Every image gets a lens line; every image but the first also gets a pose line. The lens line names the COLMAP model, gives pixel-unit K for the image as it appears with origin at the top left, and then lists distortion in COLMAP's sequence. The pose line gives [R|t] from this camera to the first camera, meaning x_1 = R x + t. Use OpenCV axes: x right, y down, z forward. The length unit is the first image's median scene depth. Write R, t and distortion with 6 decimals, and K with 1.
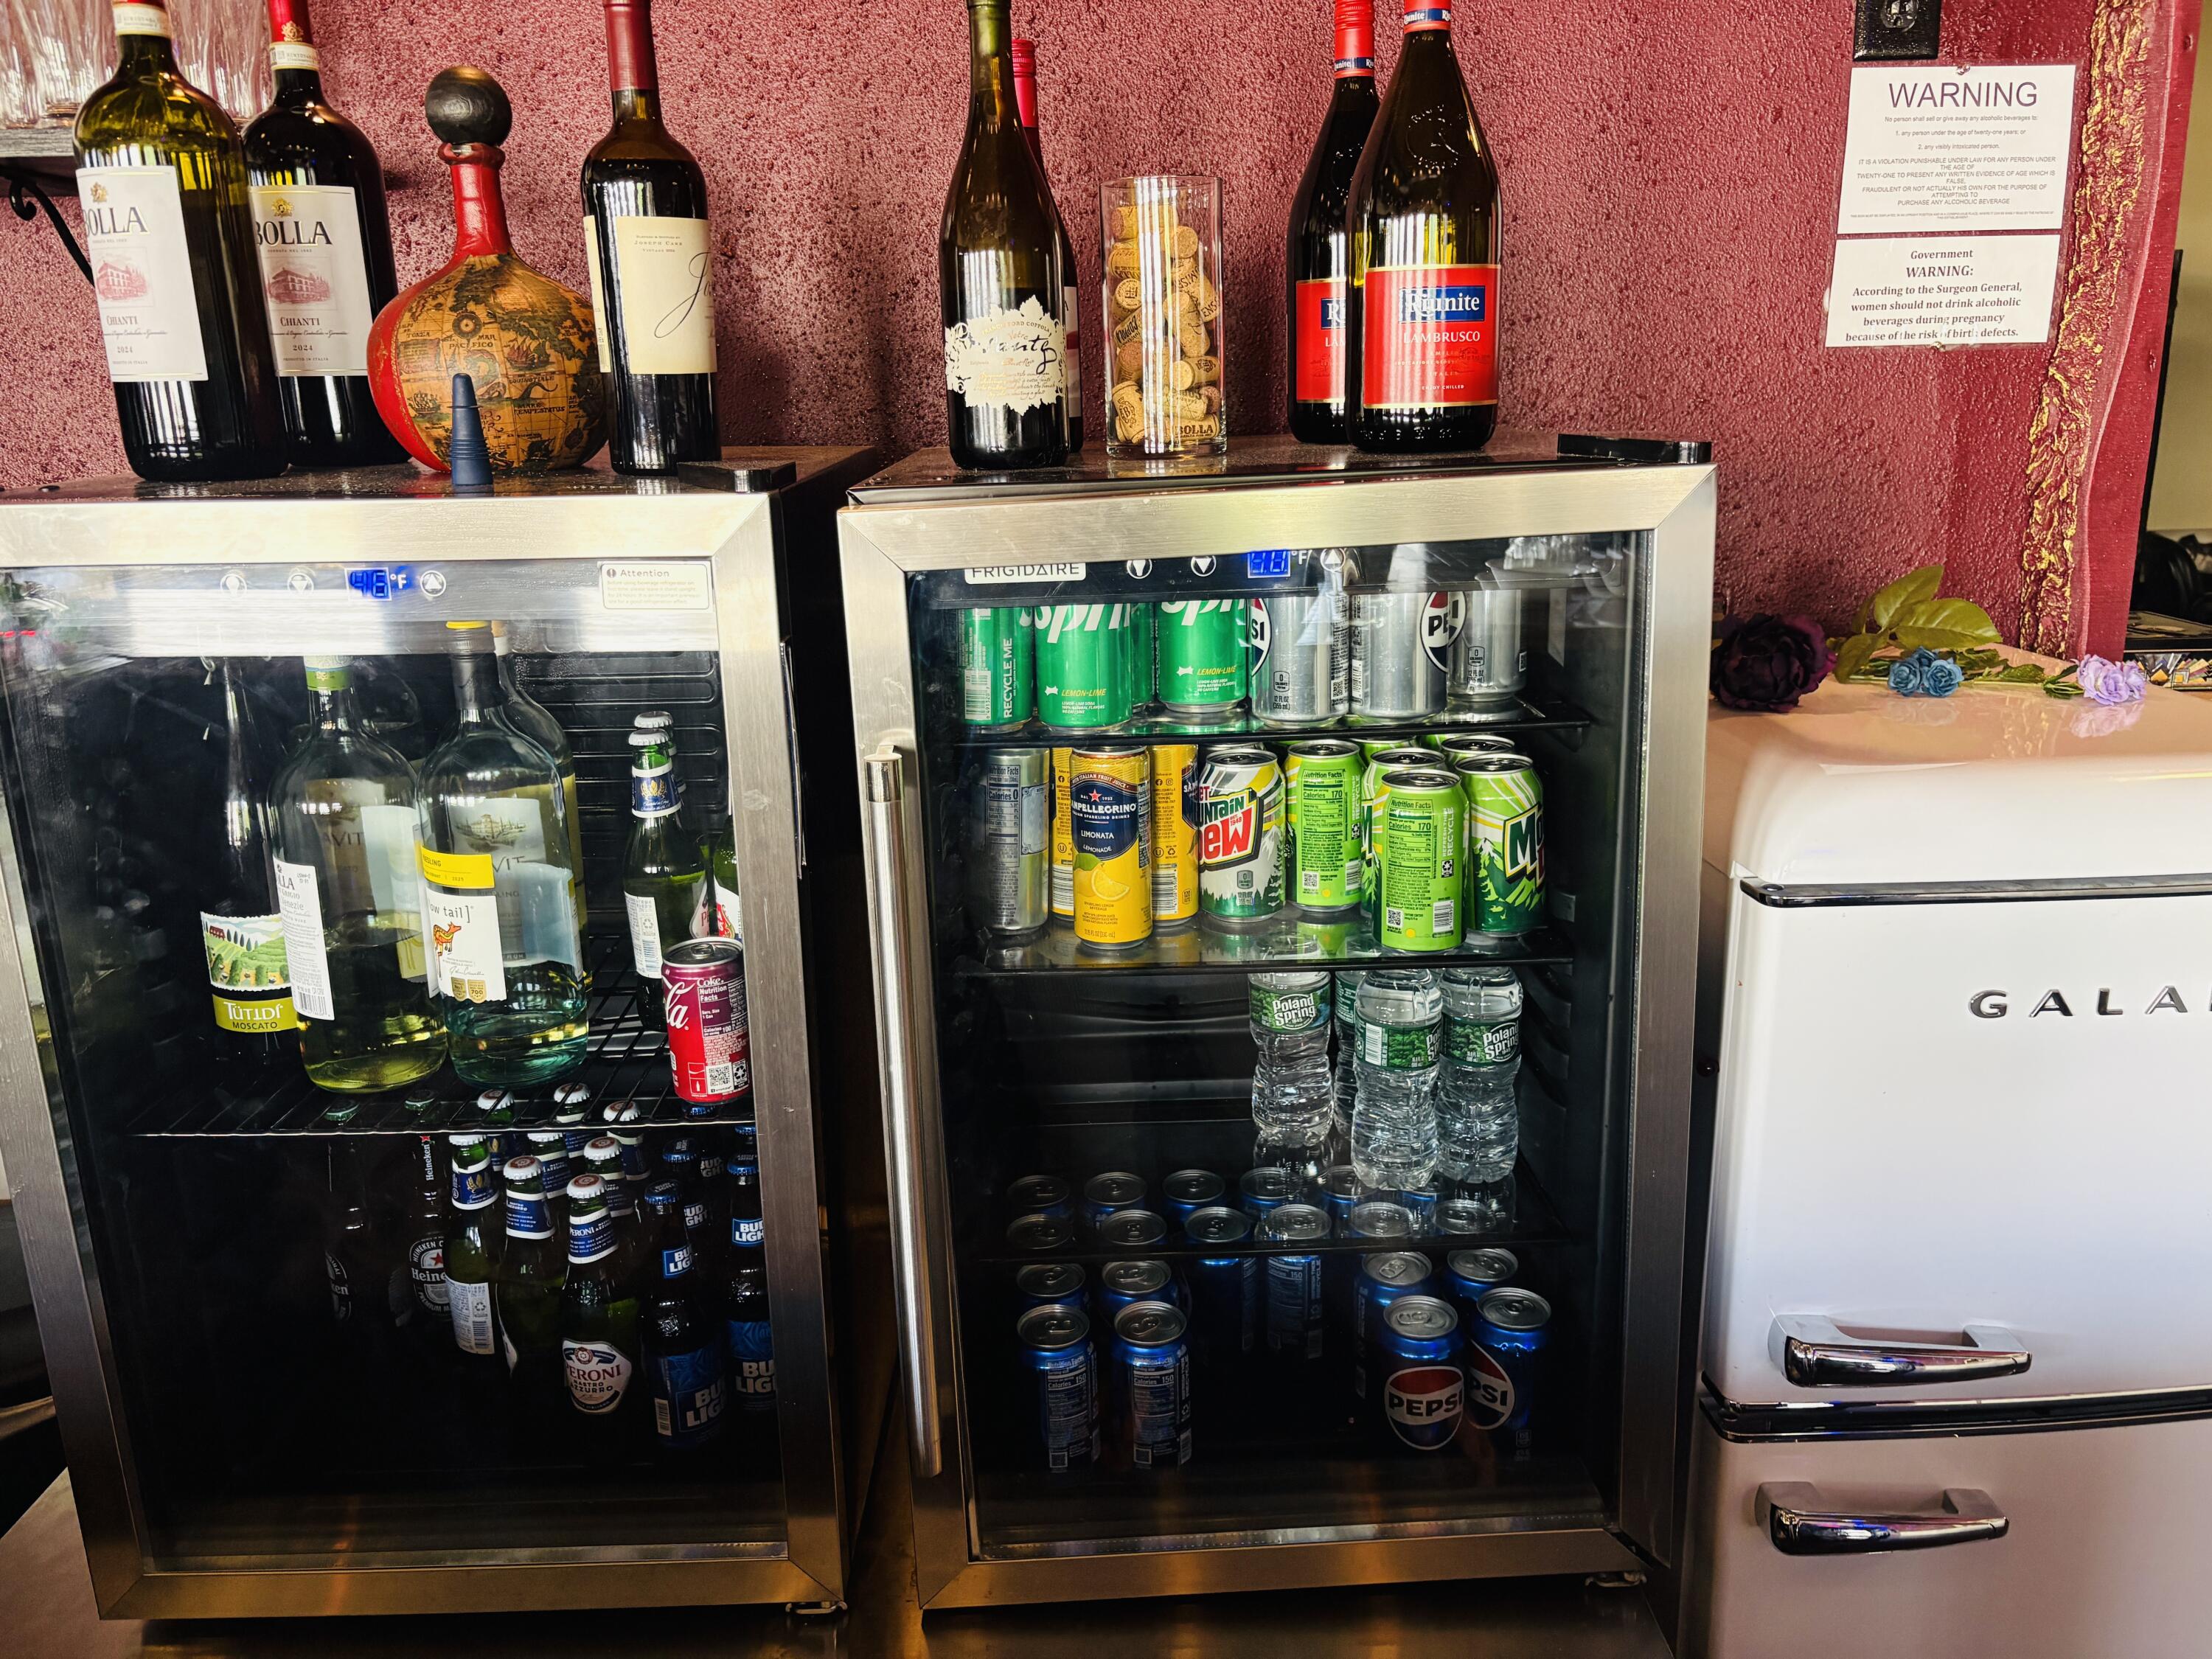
lens RADIAL K [[1667.8, 0, 1106.0], [0, 1667.8, 829.5], [0, 0, 1]] dist [0.043239, -0.059721]
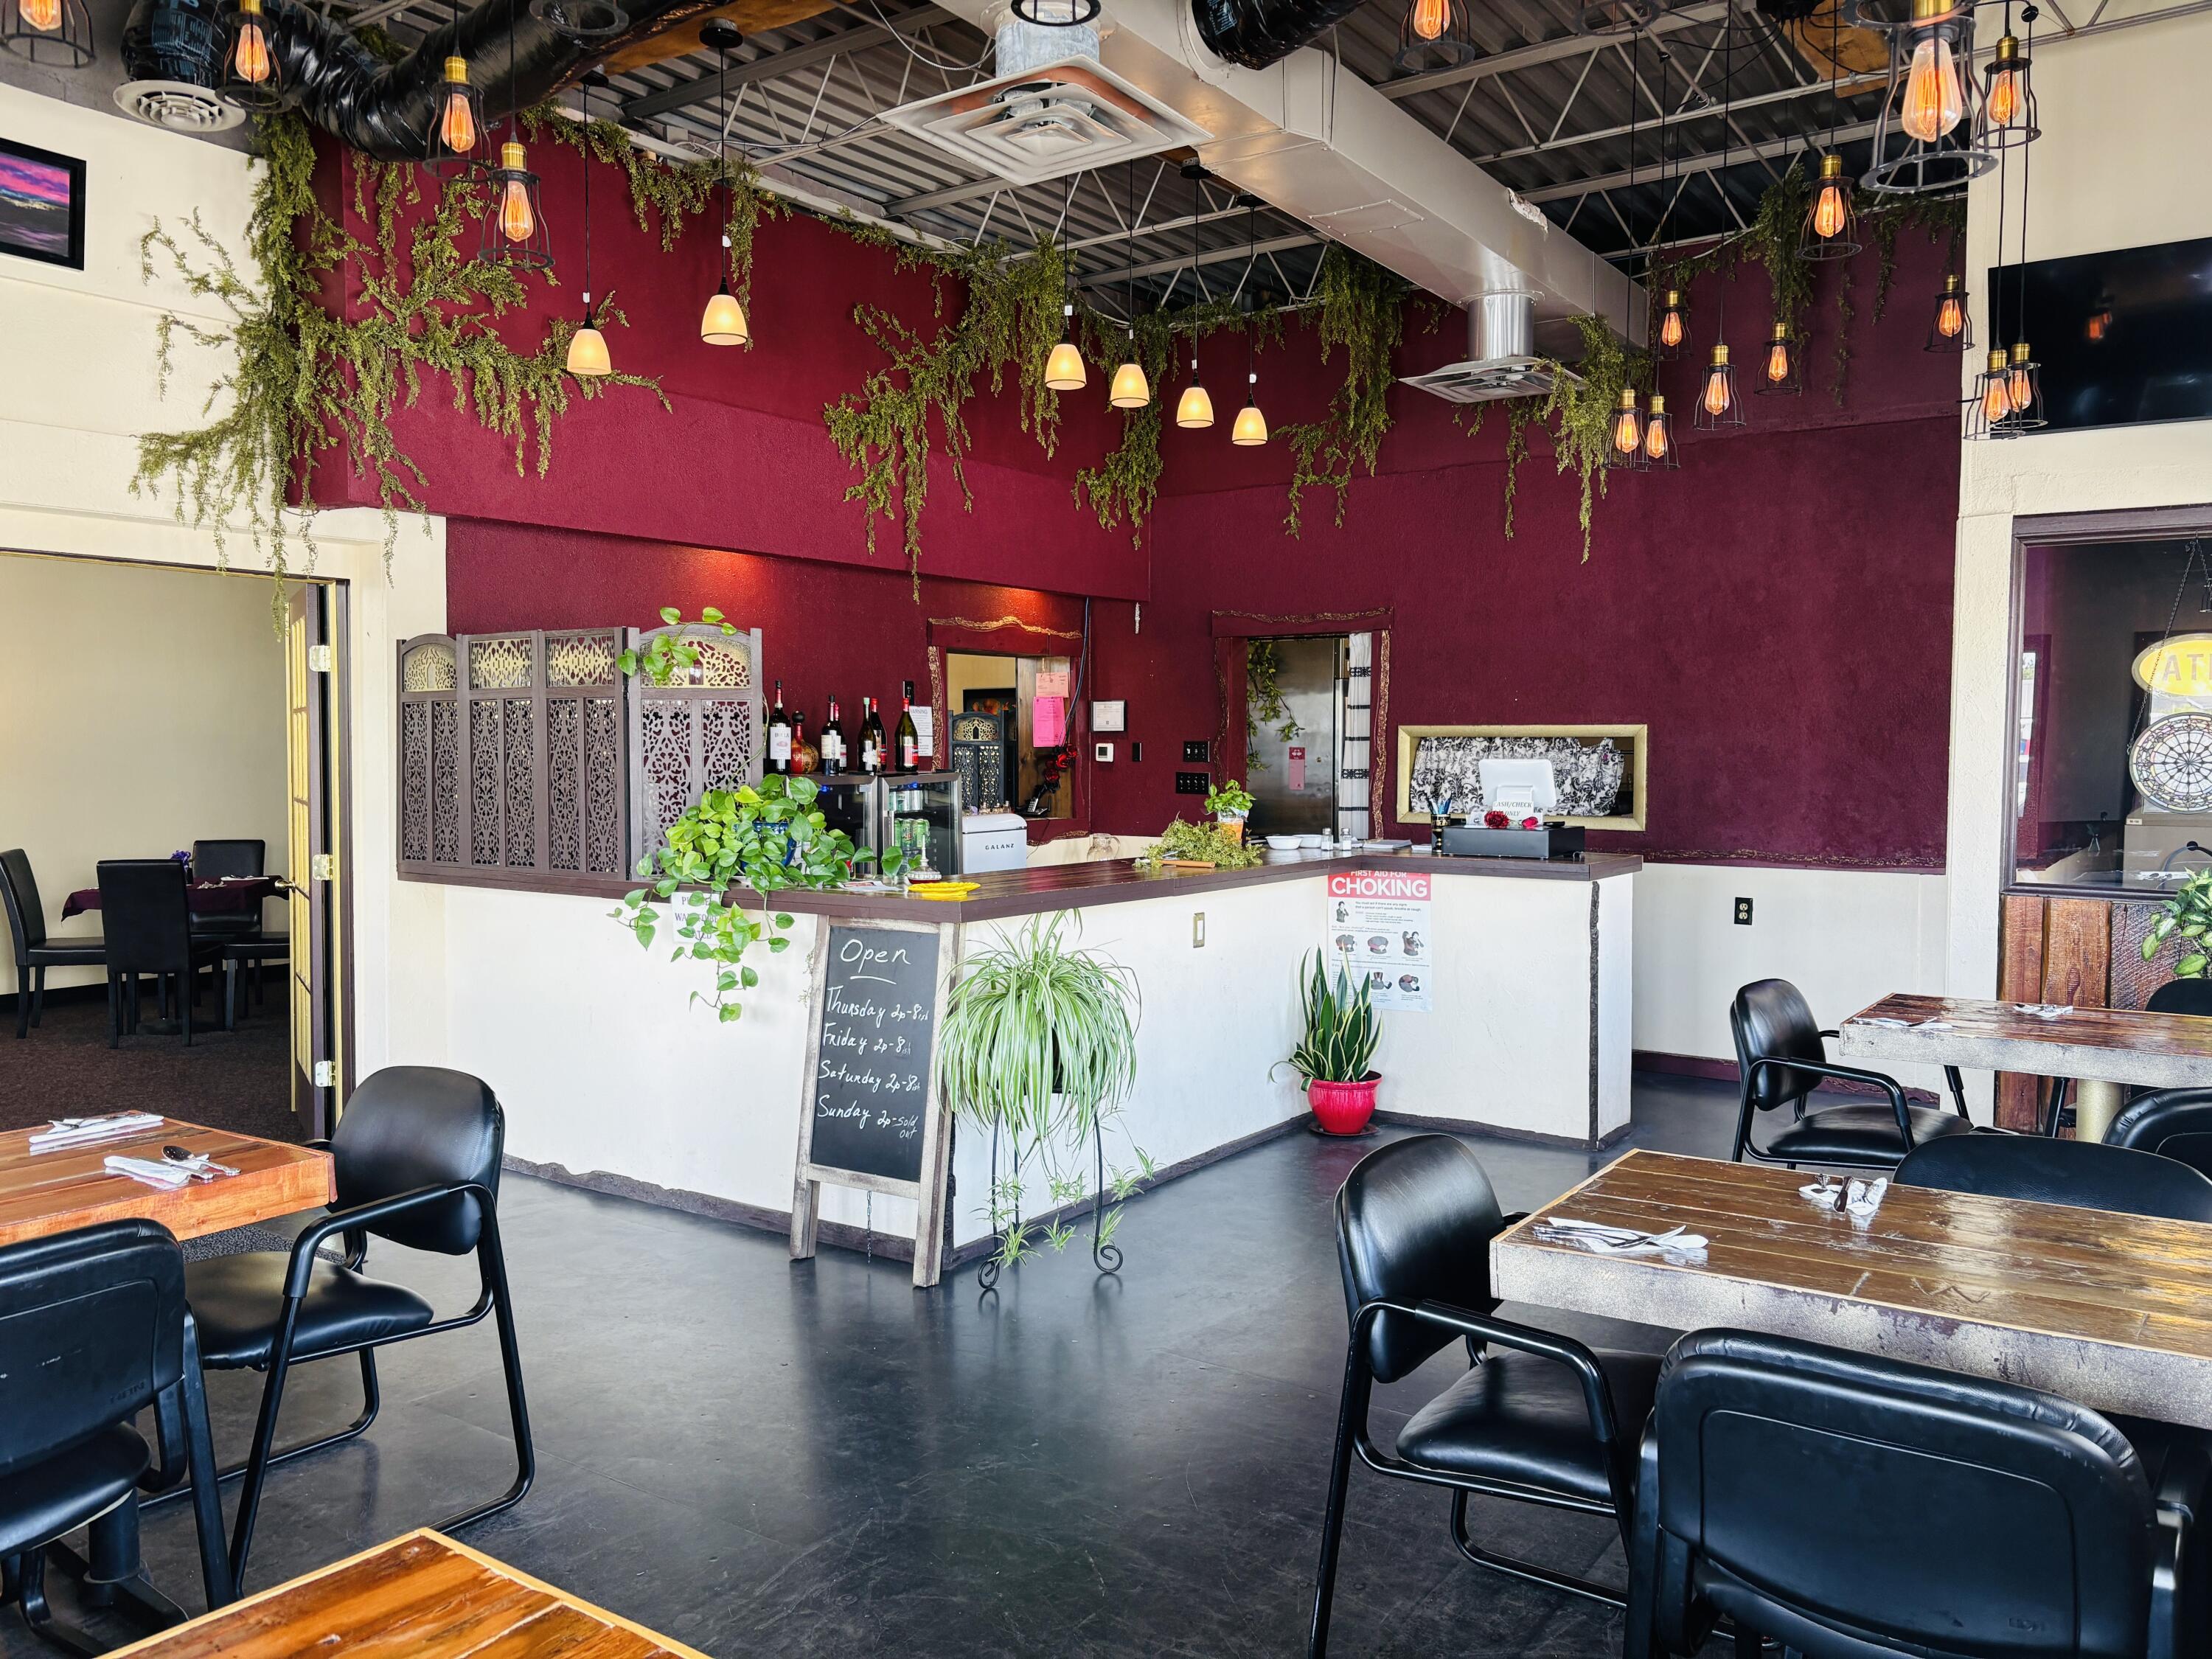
lens RADIAL K [[1667.8, 0, 1106.0], [0, 1667.8, 829.5], [0, 0, 1]] dist [0.043239, -0.059721]
pose [[0.584474, -0.022279, 0.811107, -4.675147], [0.203478, 0.971706, -0.119934, 0.931581], [-0.785485, 0.235141, 0.572470, -3.282994]]
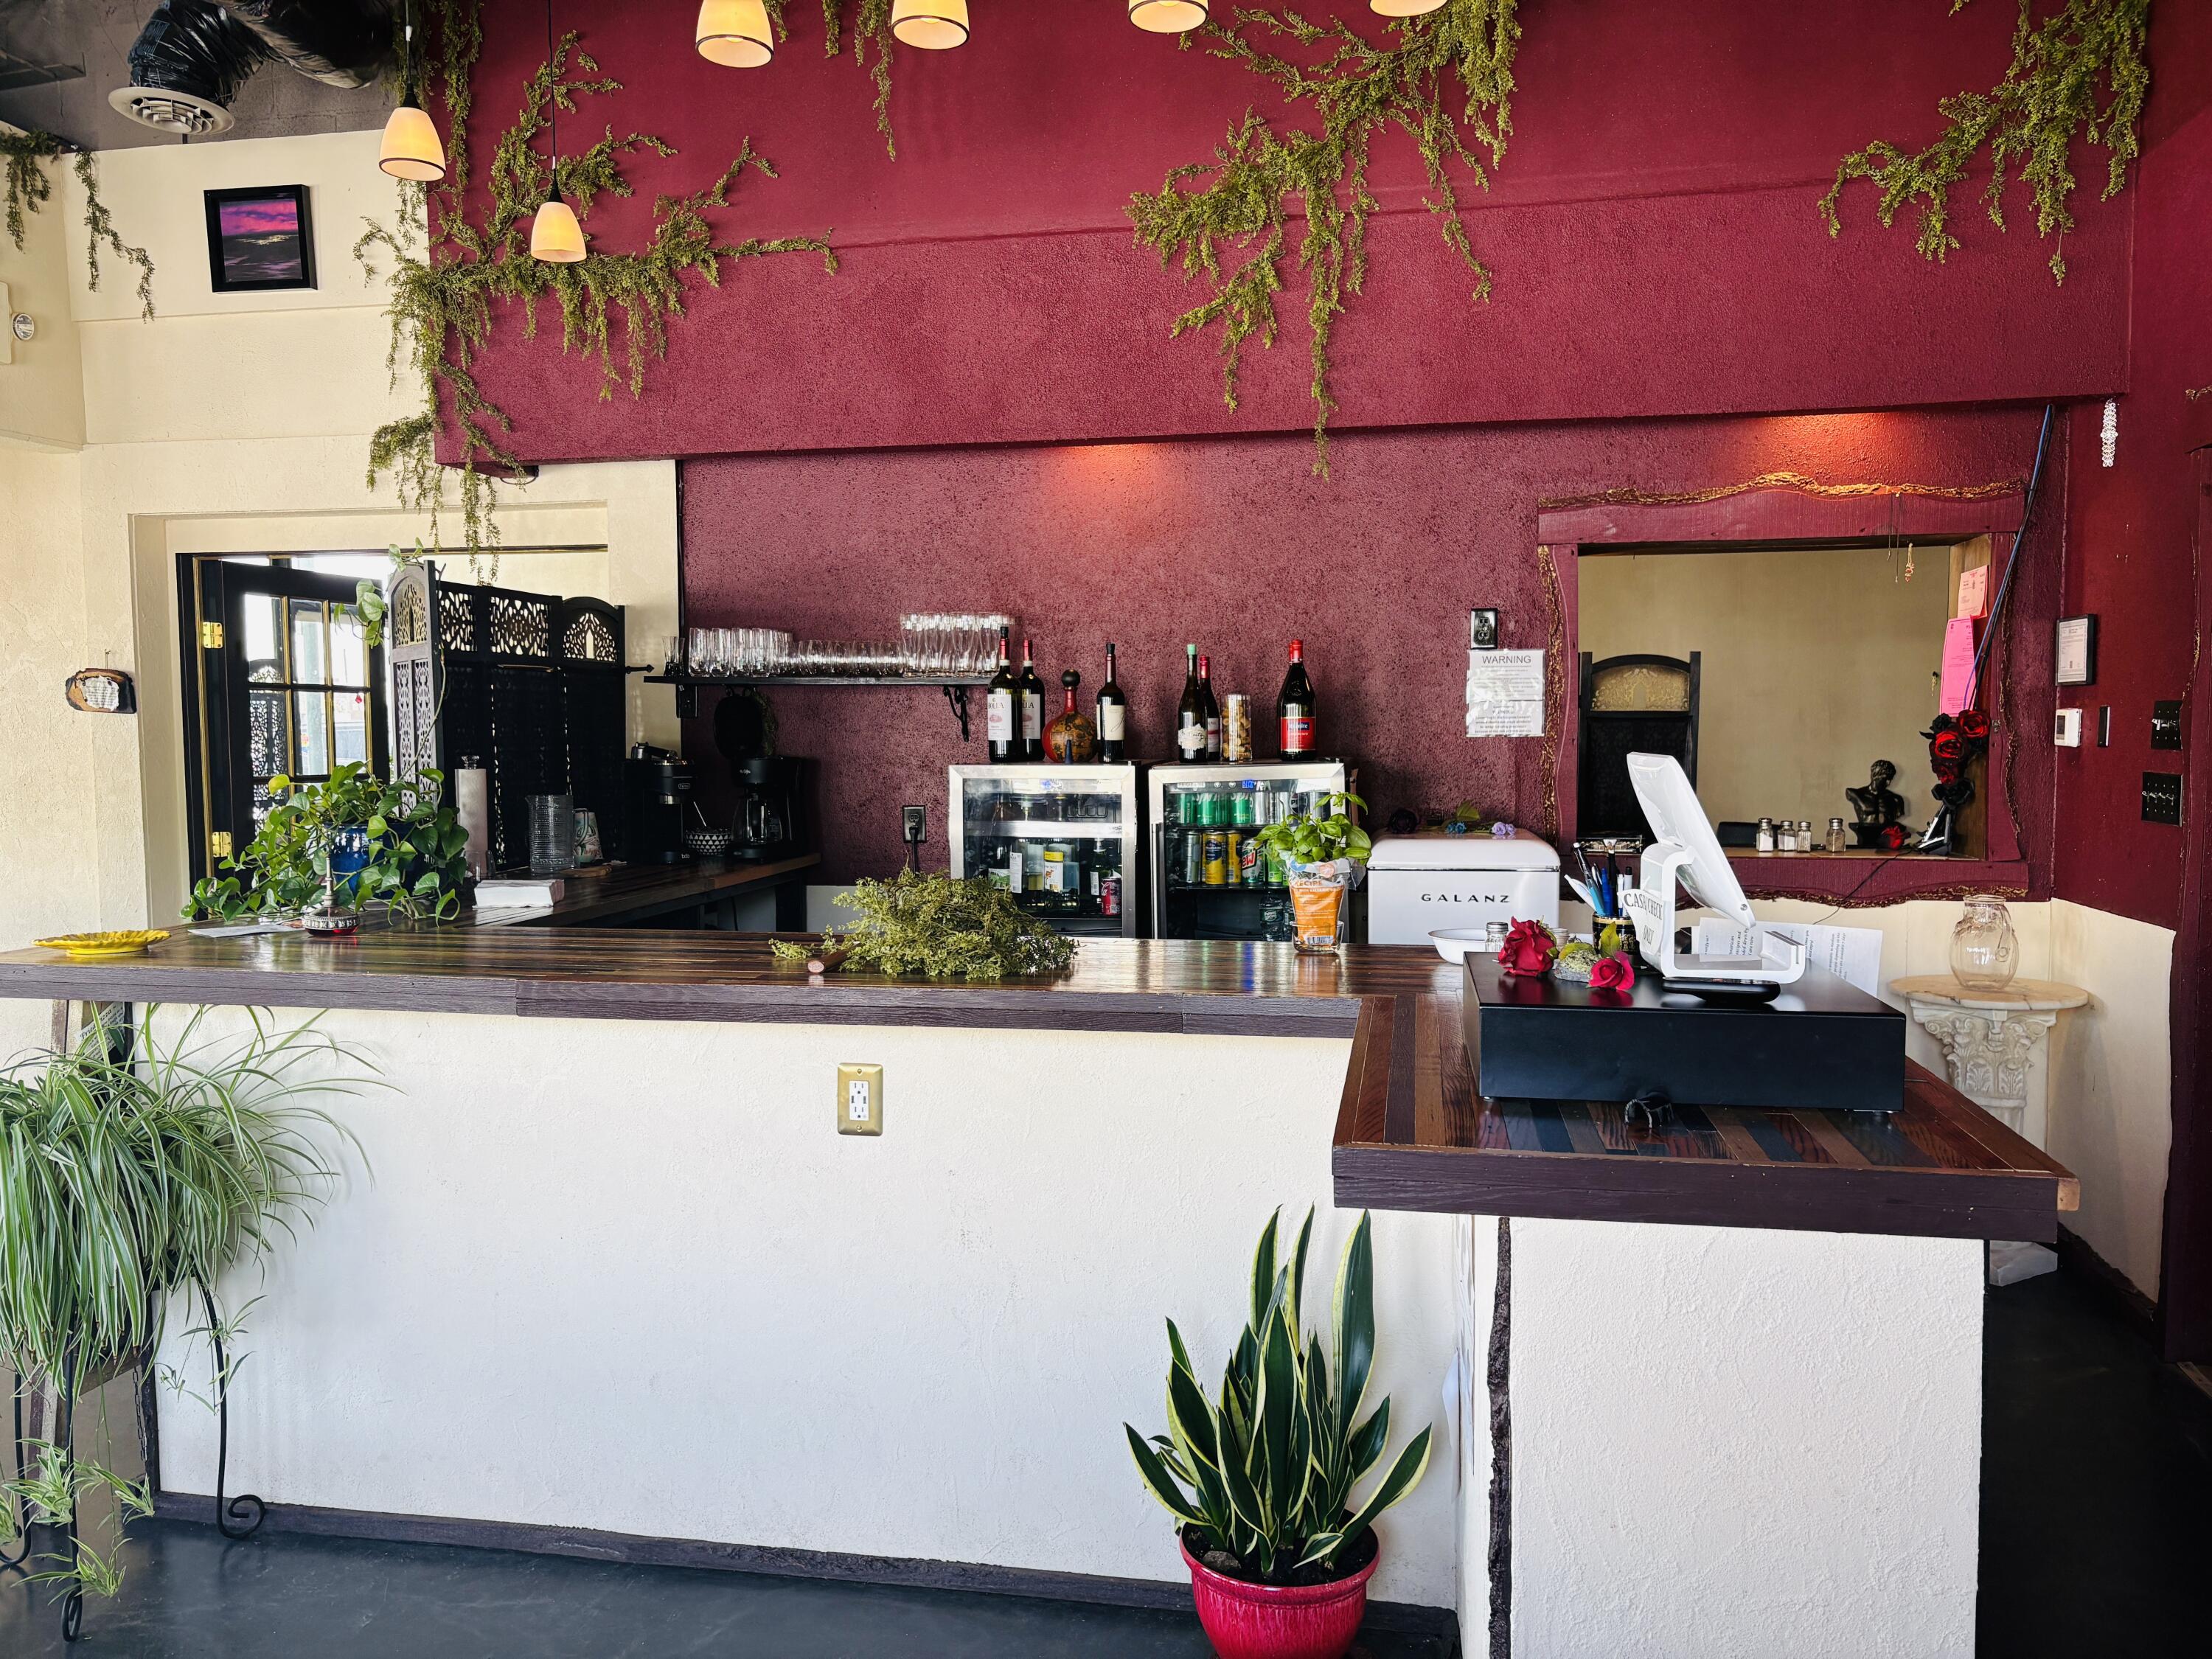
lens RADIAL K [[1697.1, 0, 1106.0], [0, 1697.1, 829.5], [0, 0, 1]] dist [0.021782, -0.007497]
pose [[0.978067, 0.026245, -0.206630, 0.586304], [-0.066664, 0.979292, -0.191164, 0.737323], [0.197334, 0.200746, 0.959563, -2.934893]]
